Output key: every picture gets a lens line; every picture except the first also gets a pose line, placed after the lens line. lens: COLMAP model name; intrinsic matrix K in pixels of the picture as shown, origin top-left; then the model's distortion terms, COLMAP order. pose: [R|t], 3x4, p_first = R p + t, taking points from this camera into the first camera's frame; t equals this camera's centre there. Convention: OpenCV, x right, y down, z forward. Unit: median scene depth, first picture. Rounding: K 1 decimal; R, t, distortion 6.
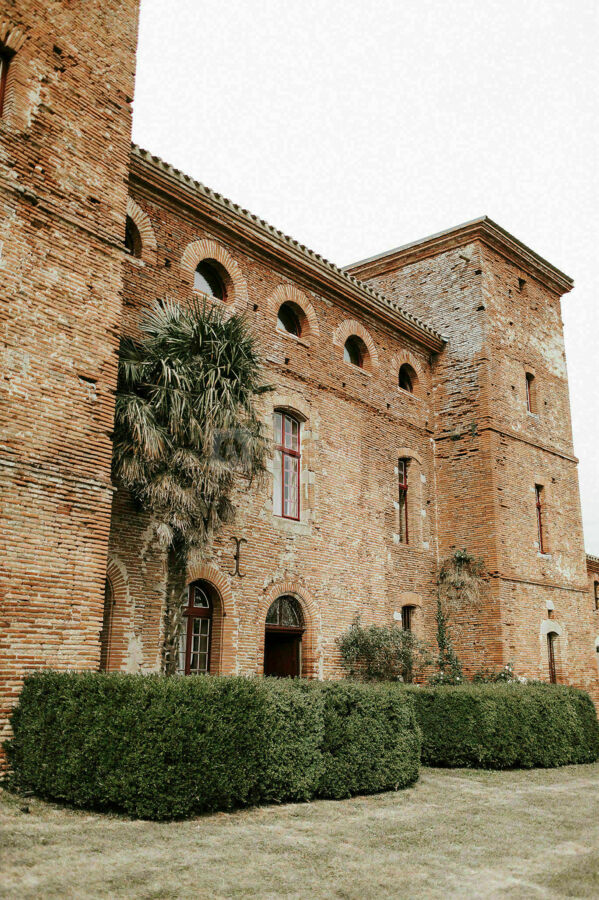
lens RADIAL K [[846.5, 0, 294.2], [0, 846.5, 449.7], [0, 0, 1]] dist [0.009100, 0.000000]
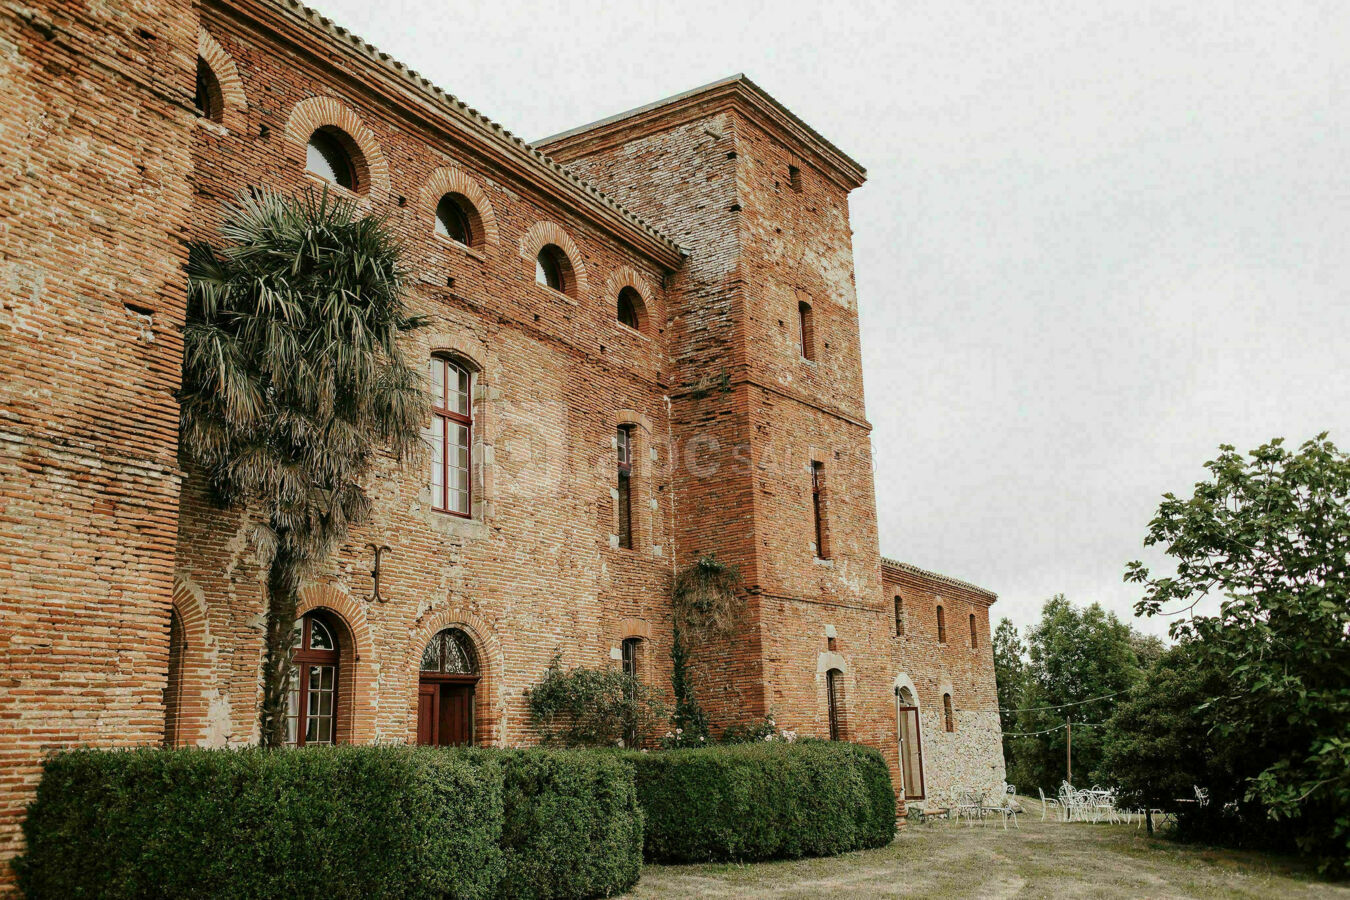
lens RADIAL K [[1269.8, 0, 671.9], [0, 1269.8, 443.3], [0, 0, 1]] dist [0.009100, 0.000000]
pose [[0.987683, -0.006255, 0.156342, 0.007243], [0.002106, 0.999642, 0.026690, -0.003041], [-0.156453, -0.026032, 0.987342, -0.031609]]
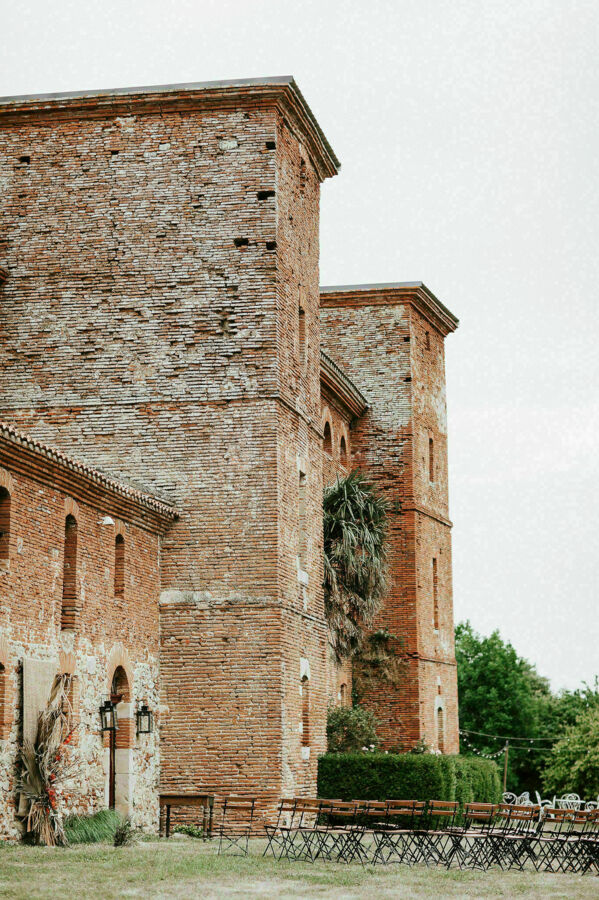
lens RADIAL K [[2068.5, 0, 301.2], [0, 2068.5, 448.0], [0, 0, 1]] dist [0.014628, 0.000000]
pose [[0.882313, 0.054128, 0.467540, -1.338000], [-0.108888, 0.989891, 0.090885, -0.393766], [-0.457894, -0.131098, 0.879287, -1.395312]]
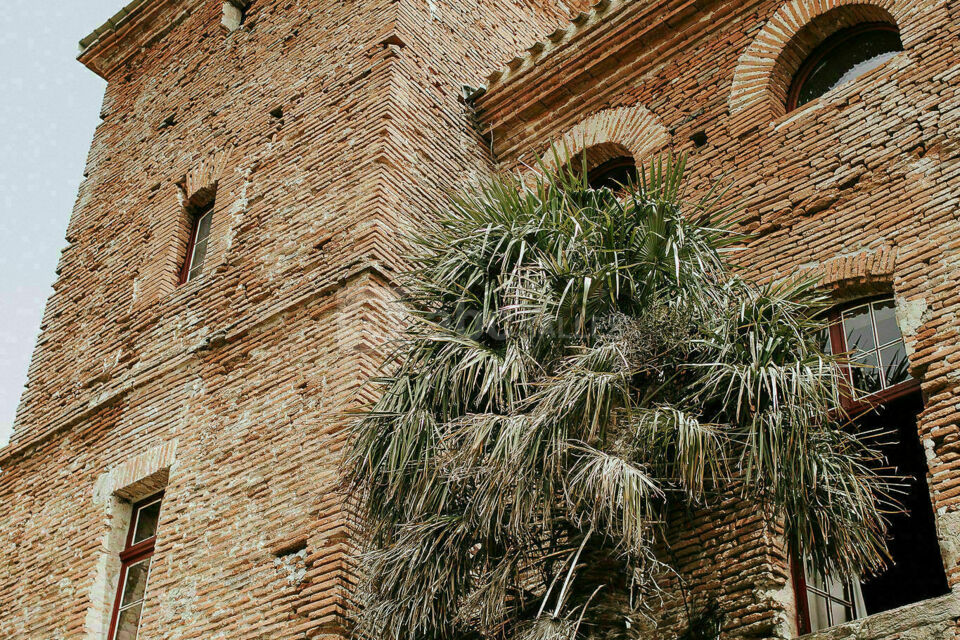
lens RADIAL K [[1354.9, 0, 481.5], [0, 1354.9, 324.7], [0, 0, 1]] dist [0.009371, 0.000000]
pose [[-0.038485, -0.592287, -0.804808, 0.333775], [0.232287, 0.778039, -0.583694, 0.216656], [0.971886, -0.209410, 0.107638, 0.754711]]
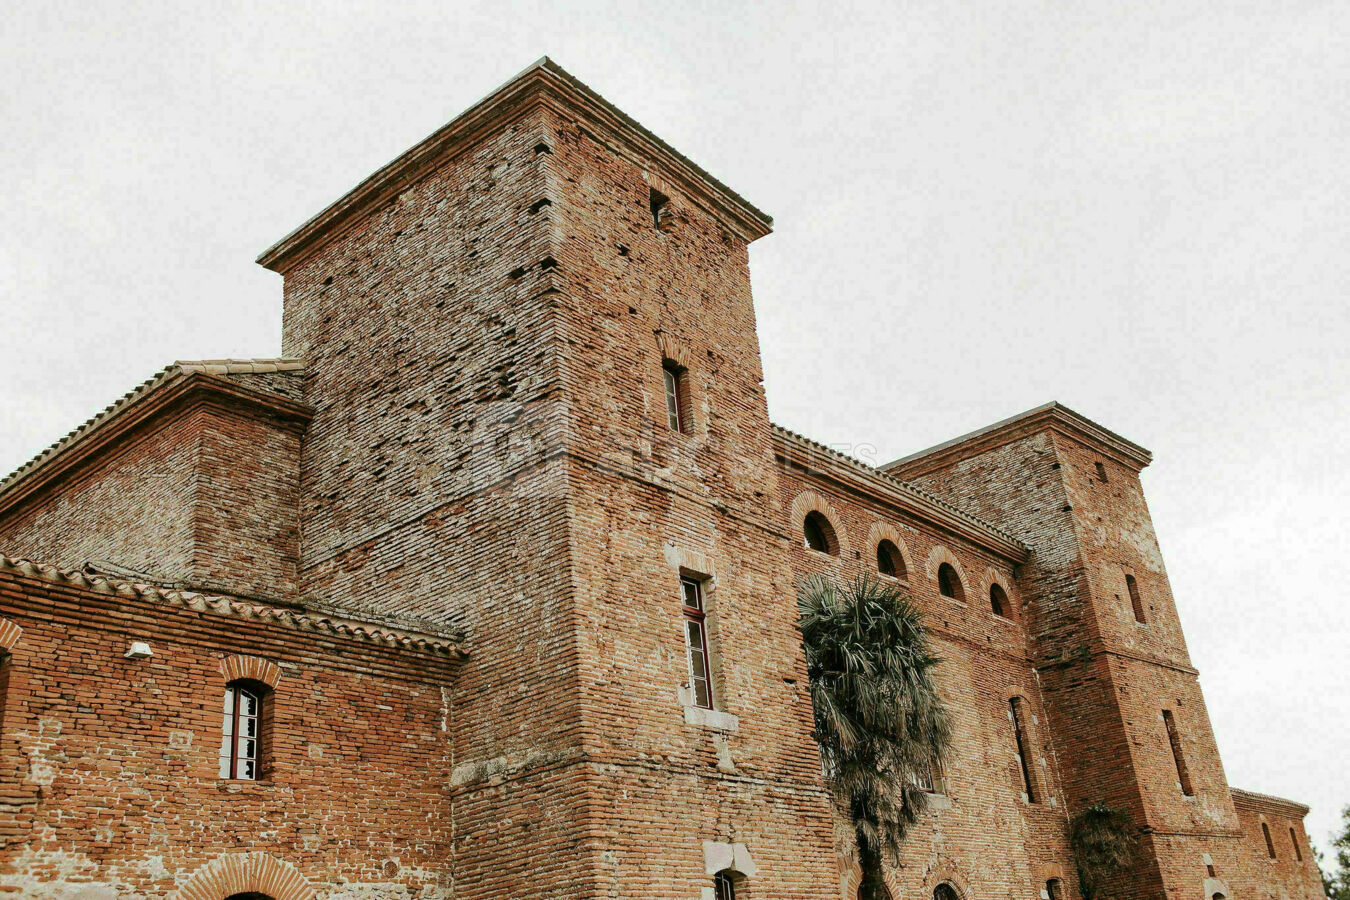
lens RADIAL K [[1269.8, 0, 674.7], [0, 1269.8, 440.8], [0, 0, 1]] dist [0.009100, 0.000000]
pose [[0.994432, -0.098703, 0.036924, -0.290183], [0.103311, 0.982221, -0.156747, -0.100204], [-0.020796, 0.159688, 0.986948, -0.363308]]
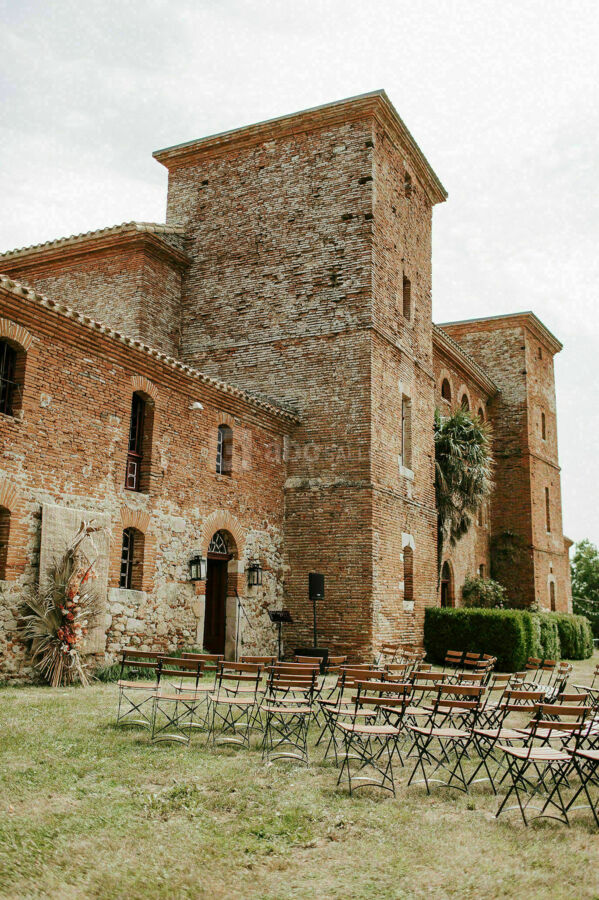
lens RADIAL K [[846.5, 0, 294.9], [0, 846.5, 448.7], [0, 0, 1]] dist [0.009100, 0.000000]
pose [[0.977118, 0.050001, 0.206736, -0.672125], [-0.067049, 0.994829, 0.076292, -0.161582], [-0.201852, -0.088408, 0.975418, -0.573791]]
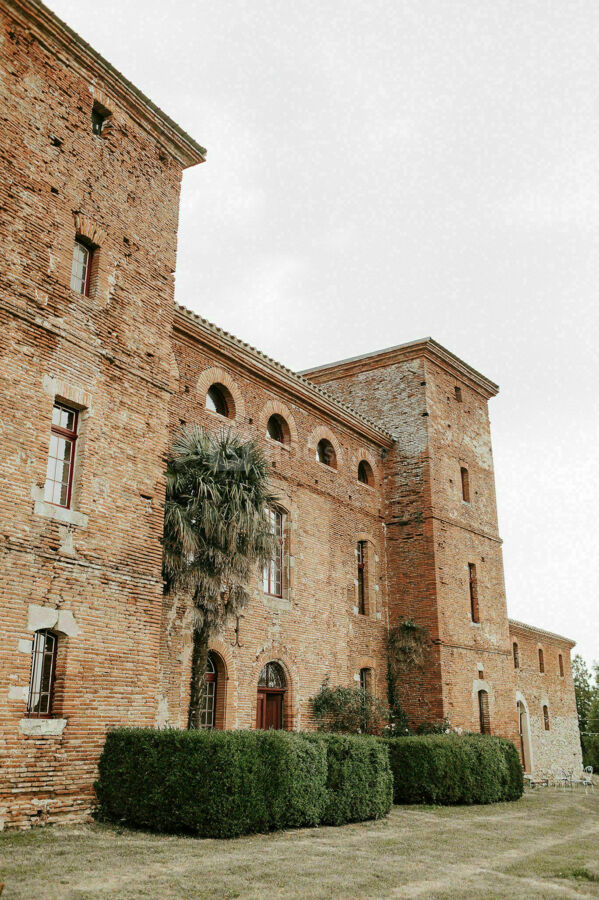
lens RADIAL K [[846.5, 0, 293.8], [0, 846.5, 449.1], [0, 0, 1]] dist [0.009100, 0.000000]
pose [[0.994987, 0.025869, 0.096604, -0.105315], [-0.020338, 0.998120, -0.057811, -0.061581], [-0.097918, 0.055556, 0.993643, -0.221283]]
